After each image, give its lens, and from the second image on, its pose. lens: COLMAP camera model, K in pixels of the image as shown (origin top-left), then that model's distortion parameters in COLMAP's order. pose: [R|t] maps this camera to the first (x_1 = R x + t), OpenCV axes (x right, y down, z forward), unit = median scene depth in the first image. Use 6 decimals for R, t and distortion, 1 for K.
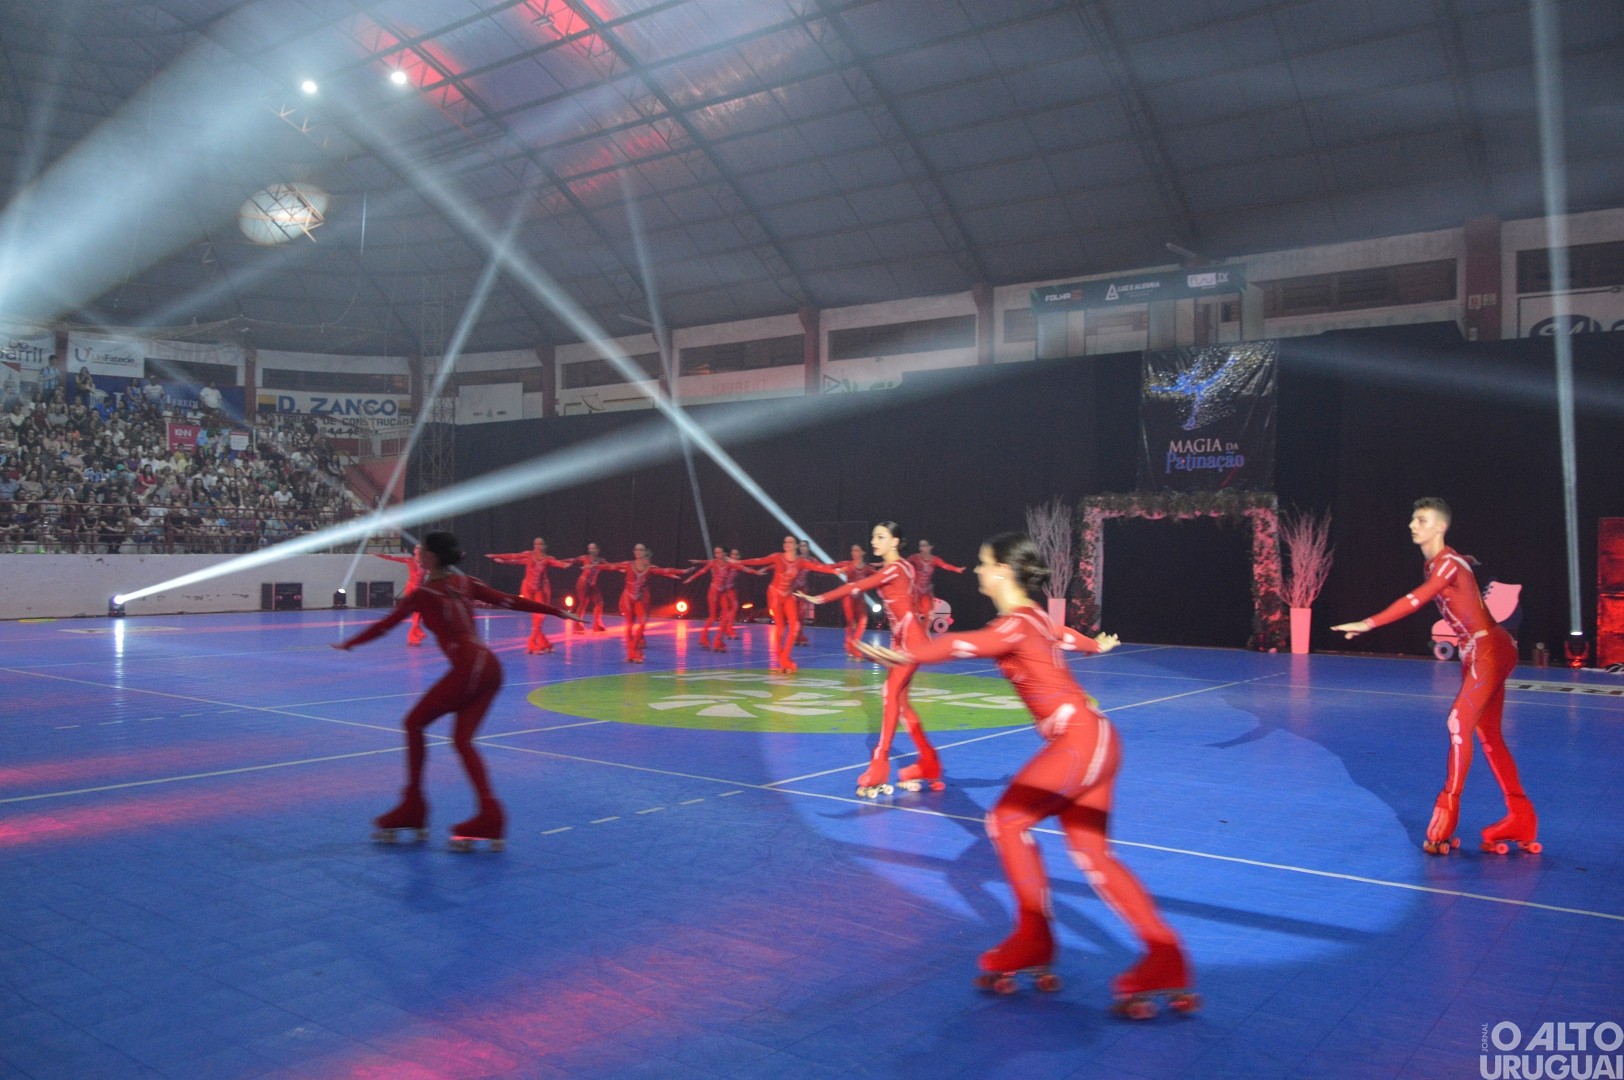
lens RADIAL K [[1285.0, 0, 799.1], [0, 1285.0, 544.2], [0, 0, 1]] dist [-0.027522, -0.002093]
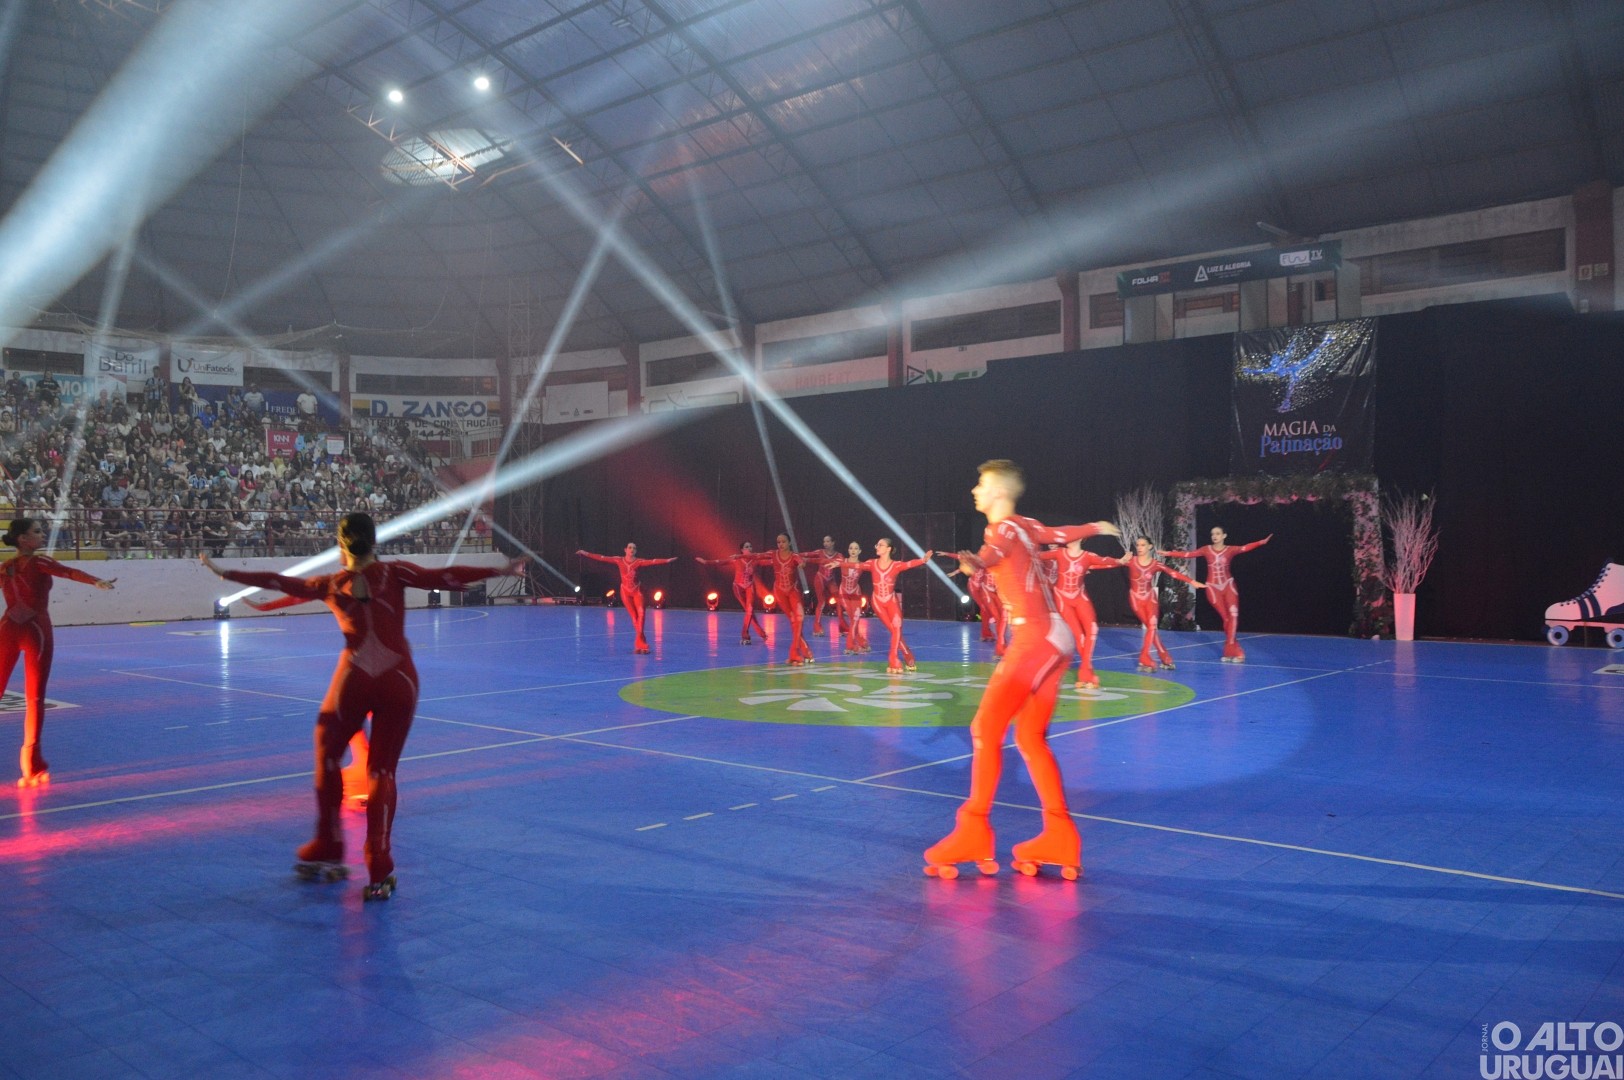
lens RADIAL K [[1285.0, 0, 799.1], [0, 1285.0, 544.2], [0, 0, 1]] dist [-0.027522, -0.002093]
pose [[0.997629, -0.017429, -0.066584, -0.000969], [0.017803, 0.999829, 0.005030, -0.000347], [0.066485, -0.006204, 0.997768, 0.002611]]
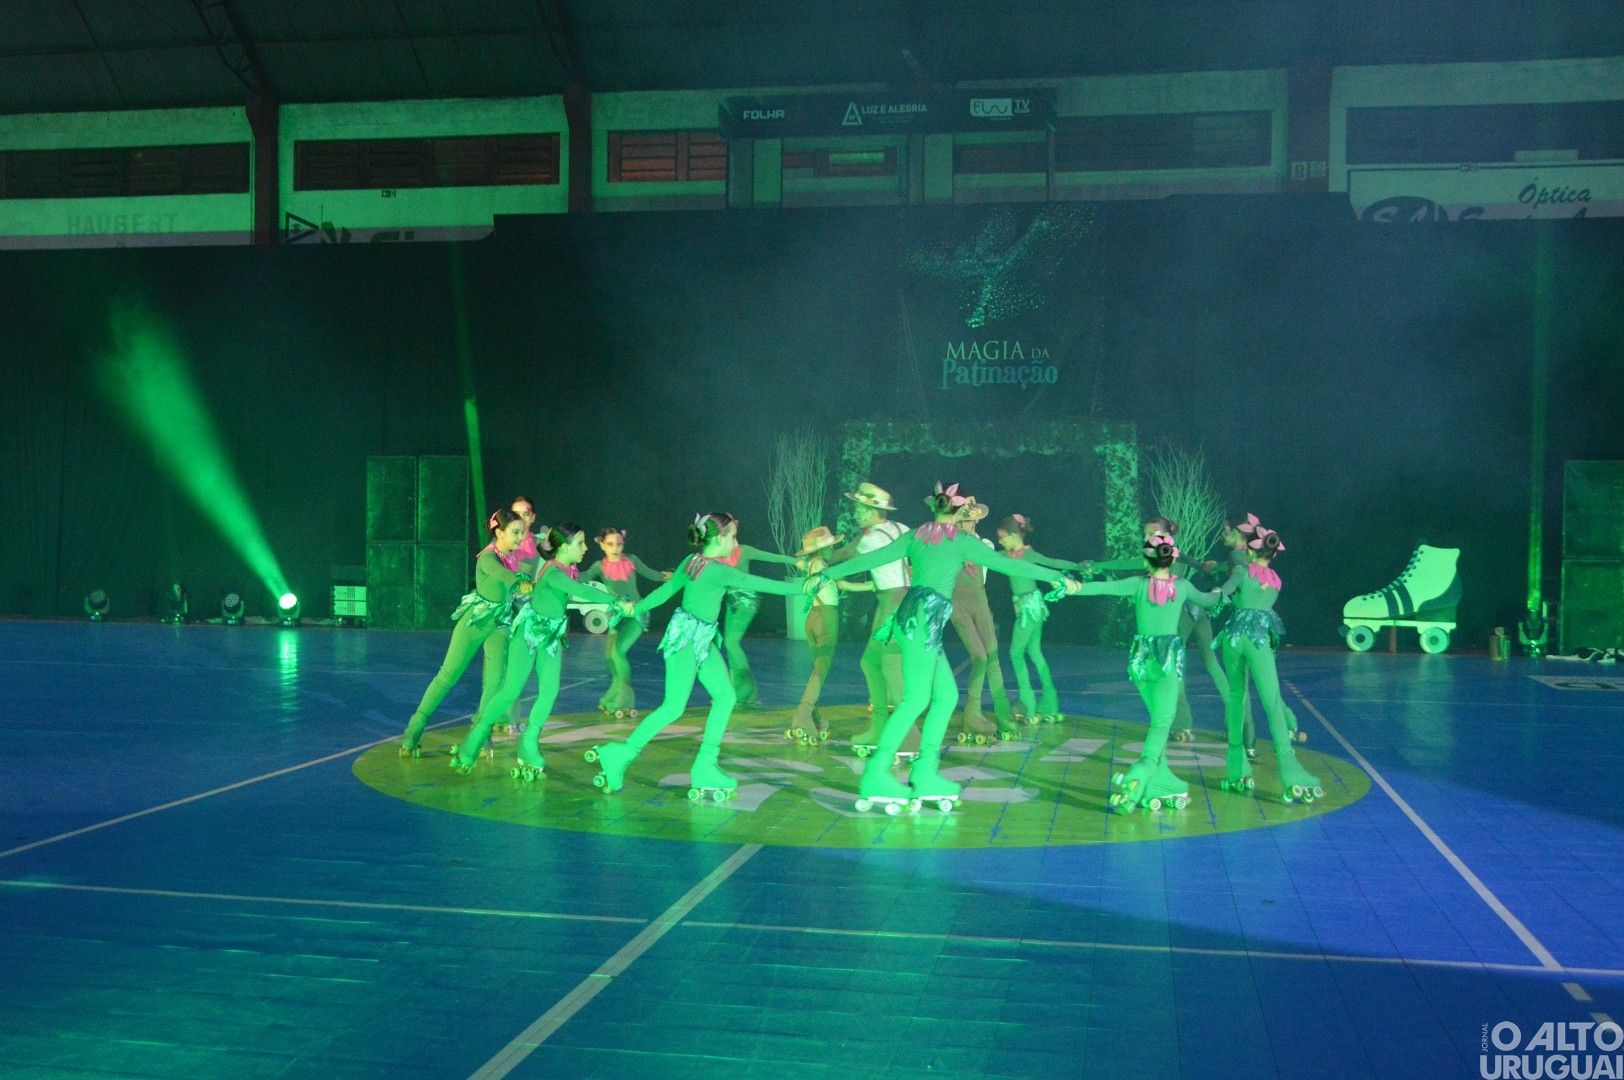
lens RADIAL K [[1812.2, 0, 774.1], [0, 1812.2, 572.7], [0, 0, 1]] dist [-0.023651, 0.053884]
pose [[0.895303, -0.018202, 0.445087, -0.238136], [-0.002259, 0.998966, 0.045397, -0.001597], [-0.445453, -0.041650, 0.894336, 0.186979]]
